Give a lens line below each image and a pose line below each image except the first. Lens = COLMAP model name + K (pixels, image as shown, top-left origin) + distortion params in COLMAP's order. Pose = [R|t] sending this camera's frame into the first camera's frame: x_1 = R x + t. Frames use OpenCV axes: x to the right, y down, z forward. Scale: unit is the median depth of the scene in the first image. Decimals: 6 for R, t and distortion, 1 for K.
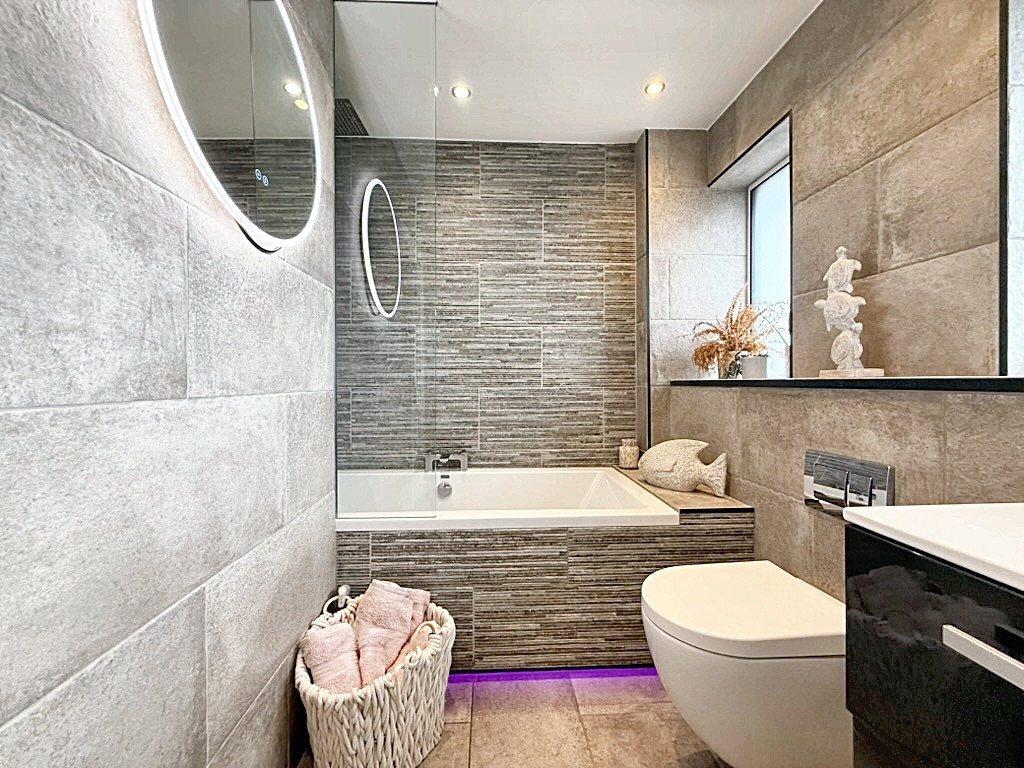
lens RADIAL K [[405.6, 0, 512.0], [0, 405.6, 384.0], [0, 0, 1]] dist [0.000086, -0.000291]
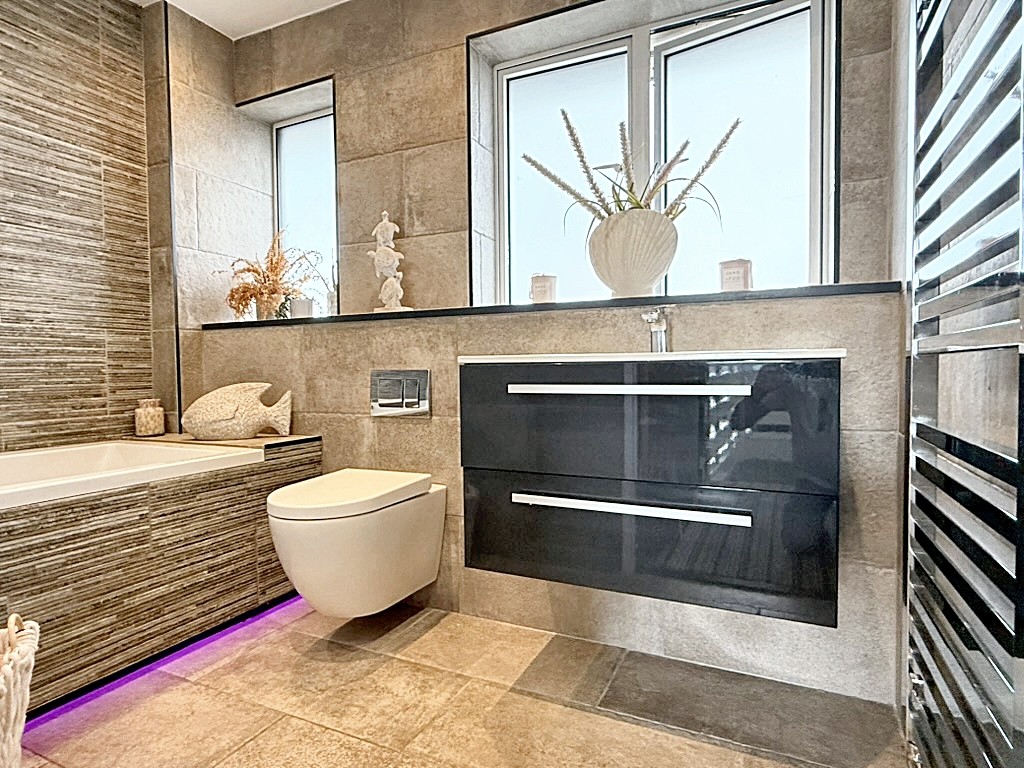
lens RADIAL K [[559.1, 0, 512.0], [0, 559.1, 384.0], [0, 0, 1]] dist [-0.004090, 0.000269]
pose [[0.469577, -0.030968, 0.882348, -0.477791], [0.015217, 0.999520, 0.026982, 0.137289], [-0.882761, 0.000757, 0.469822, -0.144216]]
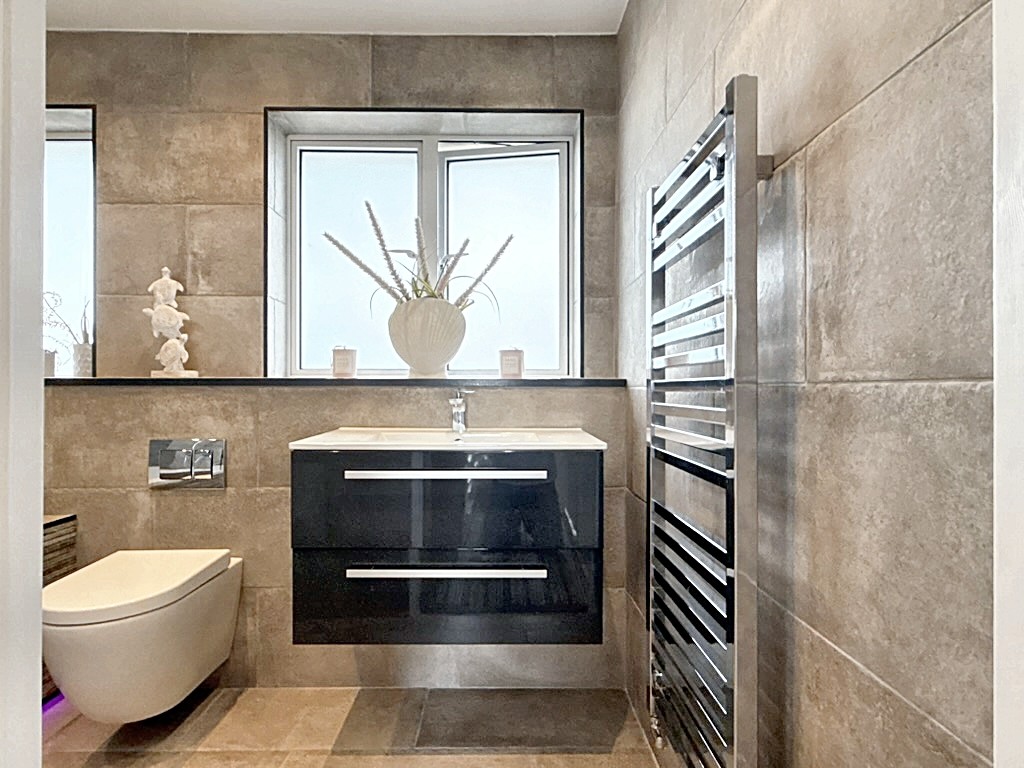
lens RADIAL K [[557.6, 0, 497.0], [0, 557.6, 385.1], [0, 0, 1]] dist [0.001535, 0.000786]
pose [[0.045707, 0.005679, 0.998939, -0.665129], [0.005827, 0.999965, -0.005952, 0.018960], [-0.998938, 0.006092, 0.045672, -0.035941]]
